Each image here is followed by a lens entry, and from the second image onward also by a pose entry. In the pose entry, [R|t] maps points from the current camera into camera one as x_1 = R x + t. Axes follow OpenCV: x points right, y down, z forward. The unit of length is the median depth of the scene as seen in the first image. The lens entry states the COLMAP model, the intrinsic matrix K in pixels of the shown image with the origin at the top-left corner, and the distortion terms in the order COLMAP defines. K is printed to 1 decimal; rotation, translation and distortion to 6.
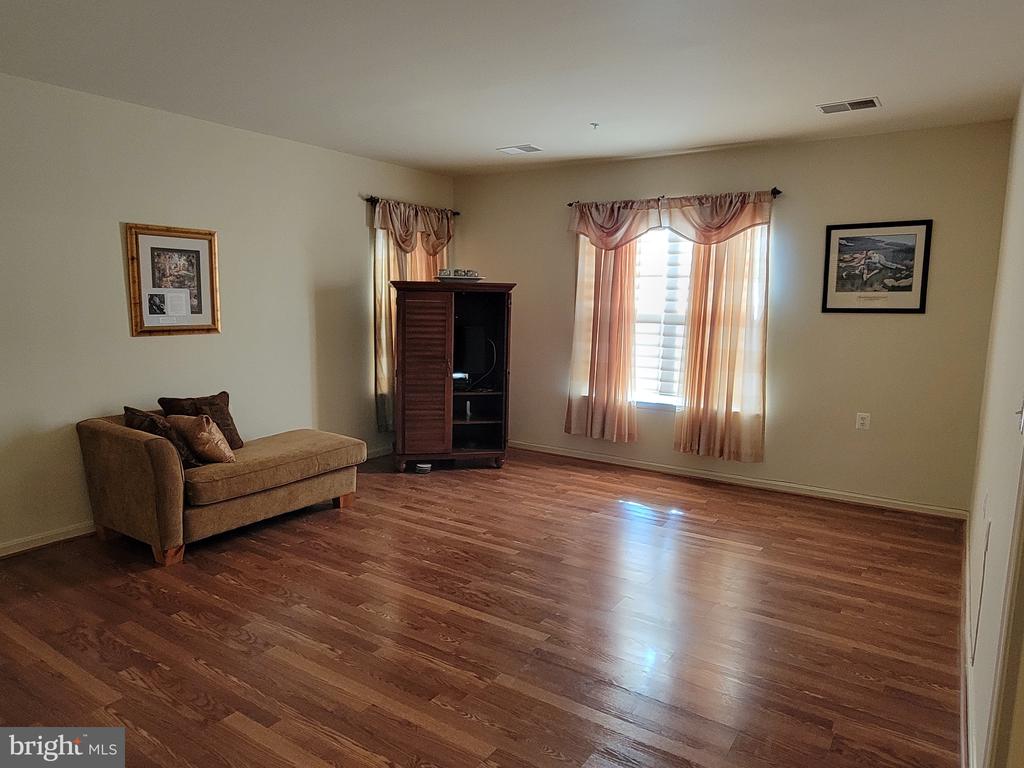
lens RADIAL K [[671.2, 0, 515.2], [0, 671.2, 391.2], [0, 0, 1]] dist [-0.007643, 0.002005]
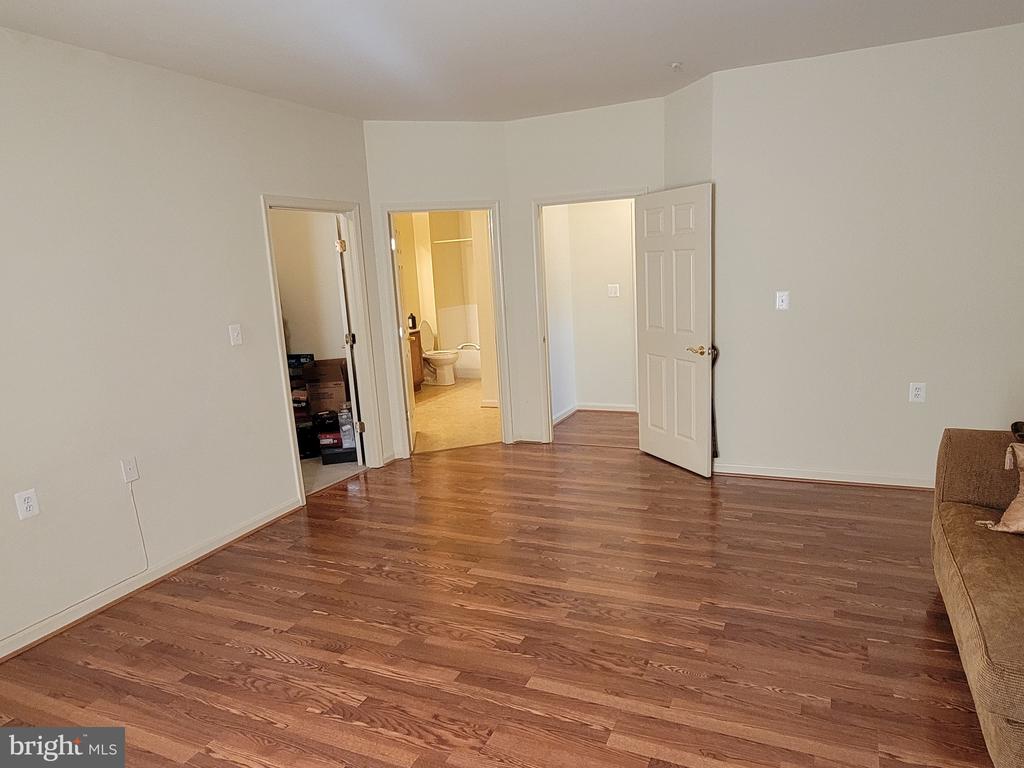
lens RADIAL K [[671.2, 0, 515.2], [0, 671.2, 391.2], [0, 0, 1]] dist [-0.007643, 0.002005]
pose [[-0.986202, 0.074567, -0.147800, 0.103286], [0.022625, 0.945144, 0.325871, -0.264607], [0.163991, 0.318030, -0.933790, 1.752965]]
